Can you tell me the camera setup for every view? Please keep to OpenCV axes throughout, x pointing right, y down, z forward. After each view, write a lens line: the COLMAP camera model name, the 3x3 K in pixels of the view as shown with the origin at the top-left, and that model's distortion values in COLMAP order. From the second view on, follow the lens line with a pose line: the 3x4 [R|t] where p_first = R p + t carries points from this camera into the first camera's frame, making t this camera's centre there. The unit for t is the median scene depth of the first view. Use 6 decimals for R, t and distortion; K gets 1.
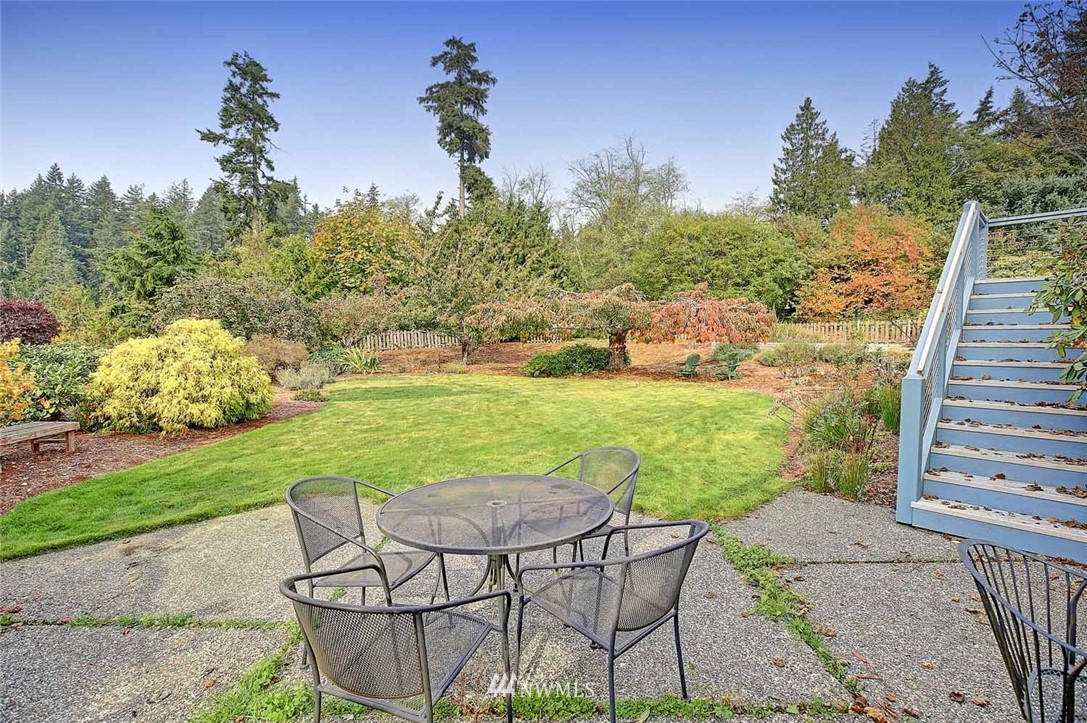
lens RADIAL K [[506.1, 0, 537.4], [0, 506.1, 360.8], [0, 0, 1]] dist [-0.026886, 0.008469]
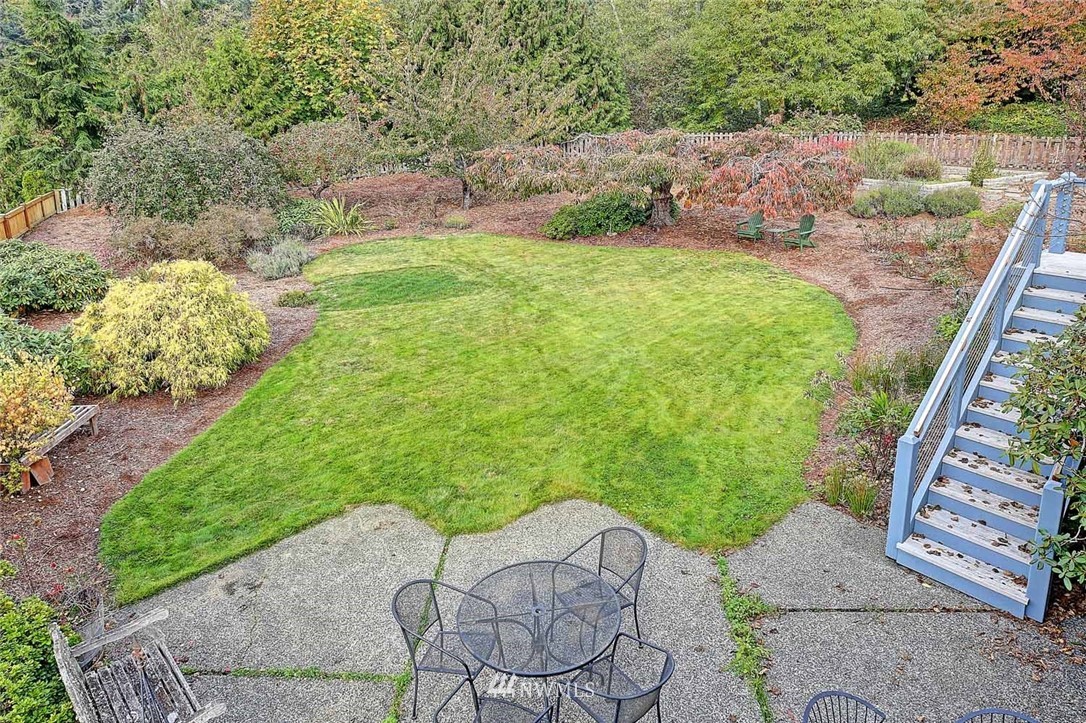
lens RADIAL K [[710.3, 0, 531.2], [0, 710.3, 258.3], [0, 0, 1]] dist [-0.005742, 0.001779]
pose [[0.999011, -0.016717, -0.041195, -0.000497], [0.024173, 0.981918, 0.187759, -0.149644], [0.037311, -0.188569, 0.981351, -0.107923]]
